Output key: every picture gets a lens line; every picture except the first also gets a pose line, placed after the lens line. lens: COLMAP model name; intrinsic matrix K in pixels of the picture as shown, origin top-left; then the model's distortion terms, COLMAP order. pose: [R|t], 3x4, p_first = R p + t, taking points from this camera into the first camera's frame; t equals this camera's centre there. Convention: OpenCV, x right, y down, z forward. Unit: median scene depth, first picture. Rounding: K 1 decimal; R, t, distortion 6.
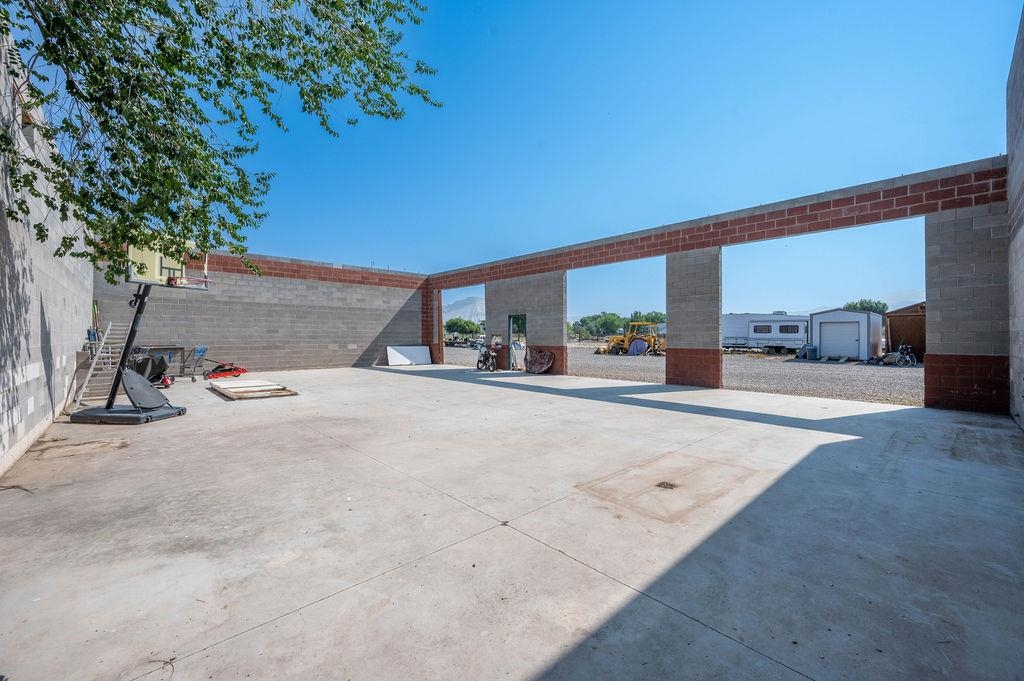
lens RADIAL K [[404.6, 0, 512.4], [0, 404.6, 337.1], [0, 0, 1]] dist [0.002174, 0.000056]
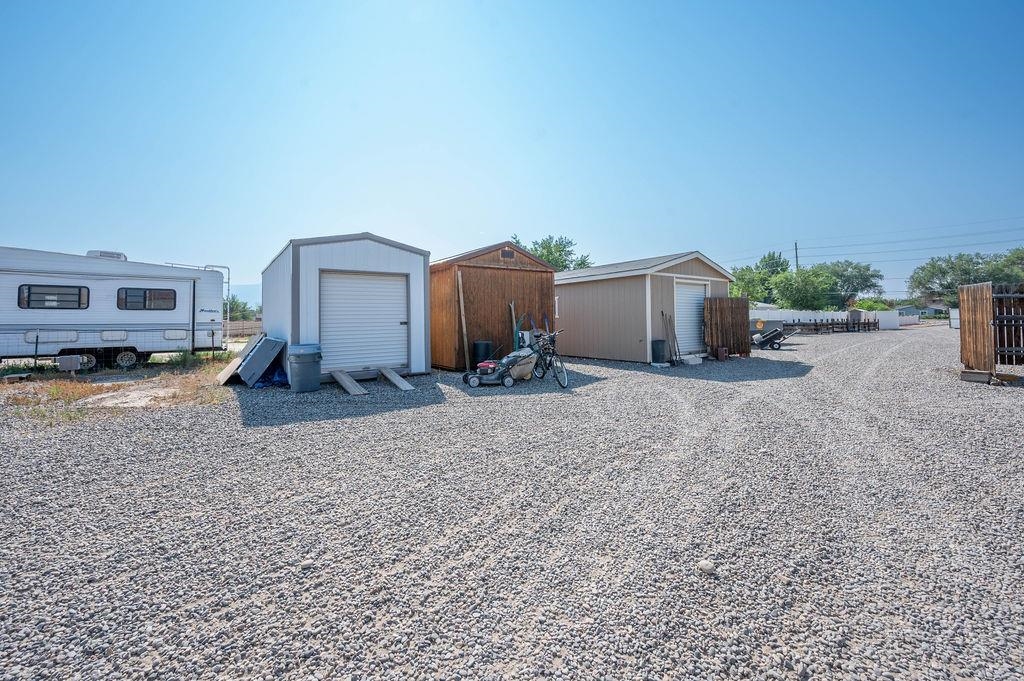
lens RADIAL K [[404.6, 0, 512.6], [0, 404.6, 335.0], [0, 0, 1]] dist [0.002174, 0.000056]
pose [[0.102816, -0.035747, 0.994058, 0.347547], [0.015258, 0.999293, 0.034357, 0.004746], [-0.994583, 0.011635, 0.103289, 0.626768]]
